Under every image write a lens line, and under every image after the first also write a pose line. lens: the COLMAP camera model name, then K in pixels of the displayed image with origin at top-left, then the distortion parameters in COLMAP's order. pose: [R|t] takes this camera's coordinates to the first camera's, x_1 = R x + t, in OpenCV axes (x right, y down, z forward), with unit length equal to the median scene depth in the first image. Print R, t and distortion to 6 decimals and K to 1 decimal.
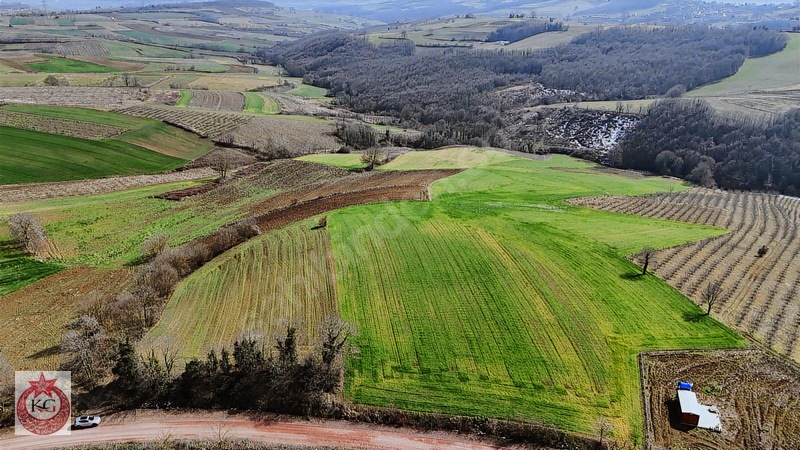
lens RADIAL K [[578.6, 0, 402.3], [0, 578.6, 244.1], [0, 0, 1]] dist [0.071465, -0.064368]
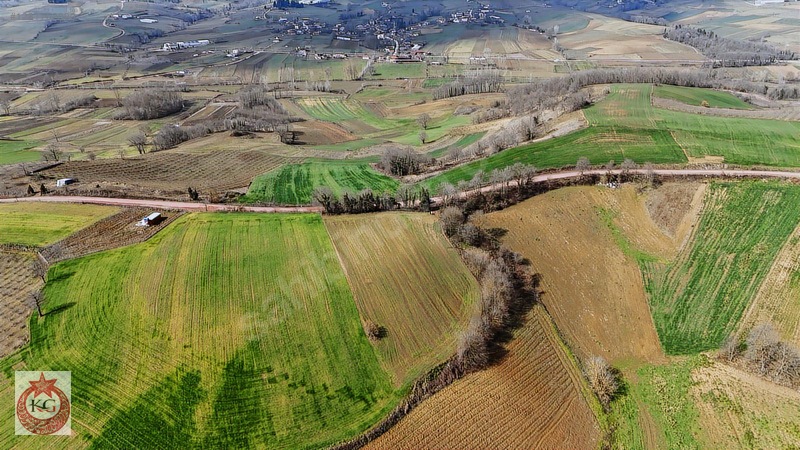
lens RADIAL K [[578.6, 0, 402.3], [0, 578.6, 244.1], [0, 0, 1]] dist [0.071465, -0.064368]
pose [[-0.993270, 0.063279, -0.097004, -0.052126], [-0.032997, 0.648226, 0.760733, -0.351251], [0.111019, 0.758814, -0.641776, 0.684691]]
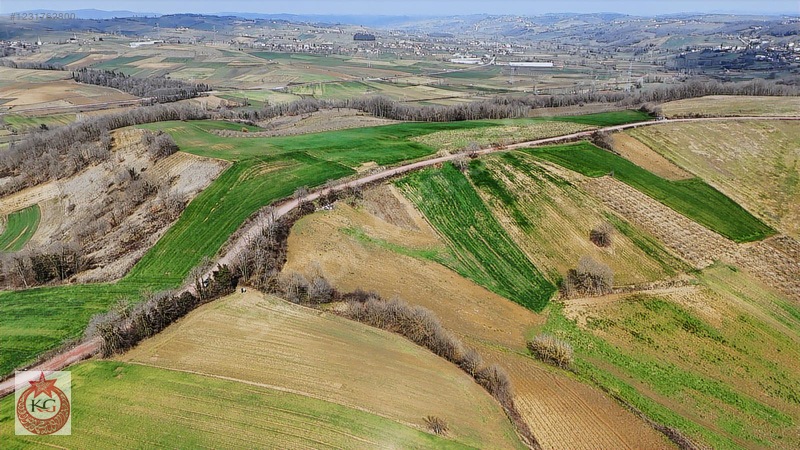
lens RADIAL K [[578.6, 0, 402.3], [0, 578.6, 244.1], [0, 0, 1]] dist [0.071465, -0.064368]
pose [[-0.457329, 0.339456, -0.821961, 0.158364], [-0.359005, 0.775147, 0.519868, -0.240973], [0.813613, 0.532839, -0.232631, 0.483268]]
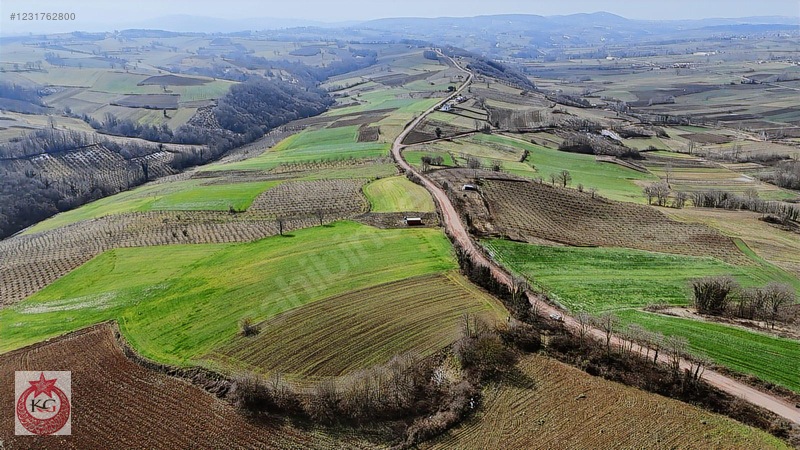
lens RADIAL K [[580.8, 0, 402.0], [0, 580.8, 237.3], [0, 0, 1]] dist [0.067034, -0.059198]
pose [[-0.371763, -0.308424, 0.875595, -0.489427], [0.385101, 0.806975, 0.447760, -0.231940], [-0.844683, 0.503653, -0.181229, 0.423527]]
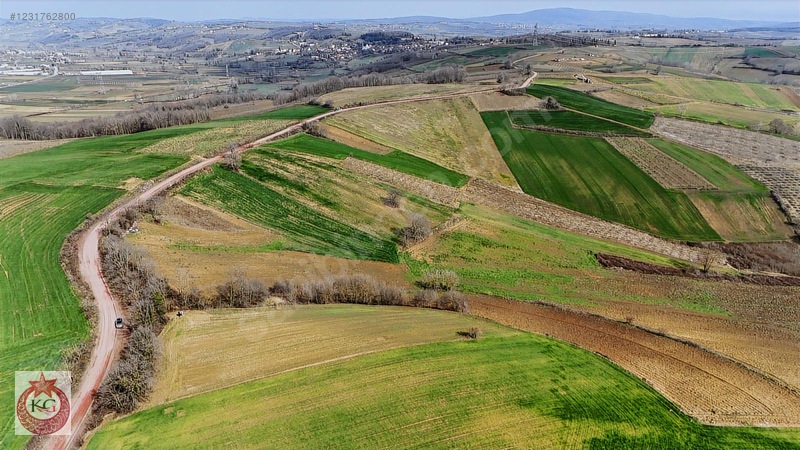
lens RADIAL K [[578.6, 0, 402.3], [0, 578.6, 244.1], [0, 0, 1]] dist [0.071465, -0.064368]
pose [[0.232975, 0.362707, -0.902312, 0.255316], [-0.398560, 0.881952, 0.251616, -0.151097], [0.887058, 0.301005, 0.350033, 0.280452]]
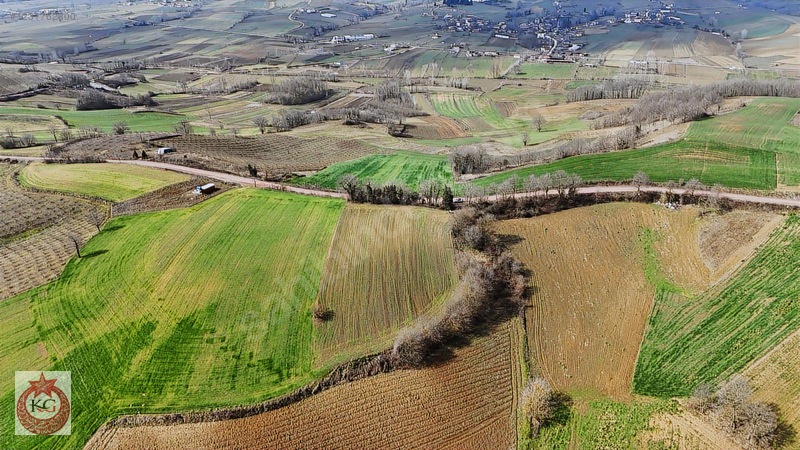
lens RADIAL K [[578.6, 0, 402.3], [0, 578.6, 244.1], [0, 0, 1]] dist [0.071465, -0.064368]
pose [[-0.983517, -0.066438, 0.168168, -0.188182], [0.085342, 0.649376, 0.755664, -0.348519], [-0.159409, 0.757560, -0.633002, 0.687473]]
